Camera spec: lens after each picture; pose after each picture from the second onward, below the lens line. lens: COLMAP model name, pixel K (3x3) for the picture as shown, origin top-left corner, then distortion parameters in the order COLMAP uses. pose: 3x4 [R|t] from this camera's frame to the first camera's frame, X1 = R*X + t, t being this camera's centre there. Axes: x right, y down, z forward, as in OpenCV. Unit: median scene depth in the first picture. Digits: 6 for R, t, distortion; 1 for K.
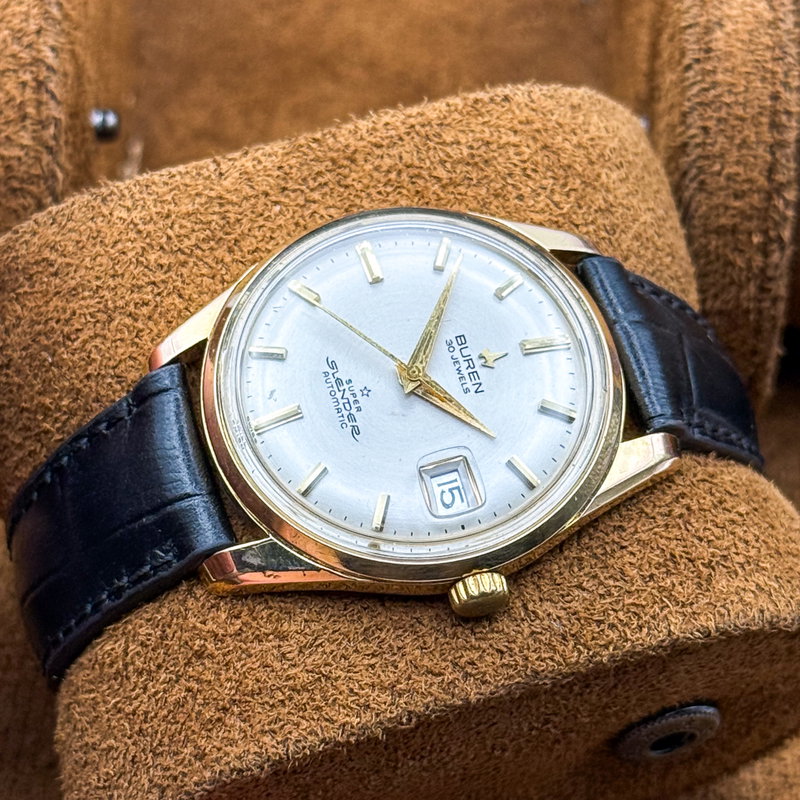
lens RADIAL K [[3003.3, 0, 397.4], [0, 3003.3, 398.7], [0, 0, 1]] dist [0.509184, 0.000000]
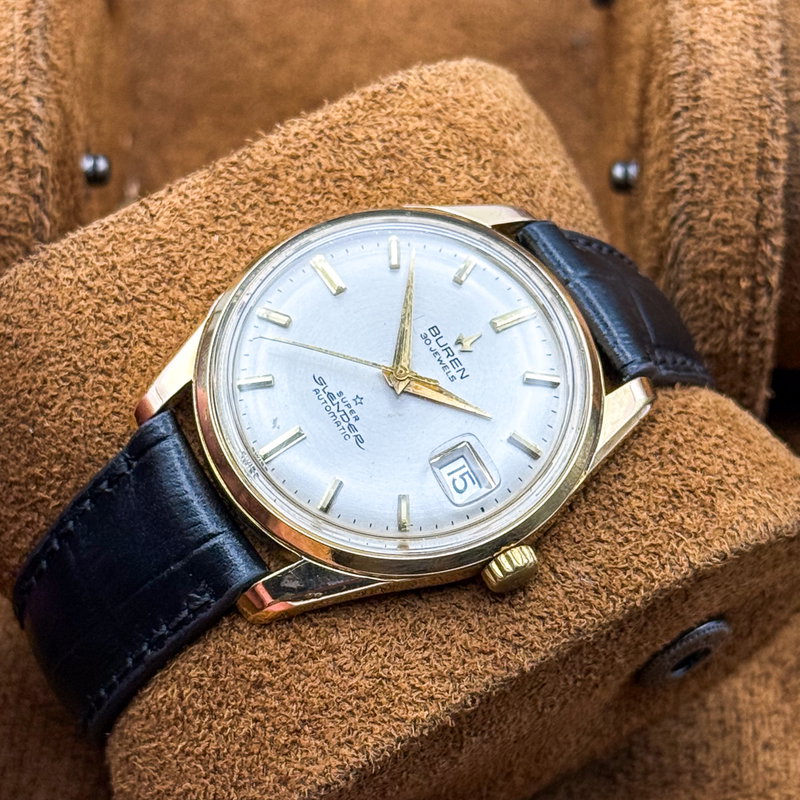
lens RADIAL K [[3003.3, 0, 403.6], [0, 3003.3, 394.1], [0, 0, 1]] dist [0.509184, 0.000000]
pose [[0.970031, -0.210327, 0.121669, -0.119326], [0.205182, 0.977260, 0.053516, -0.055777], [-0.130158, -0.026948, 0.991127, -0.024024]]
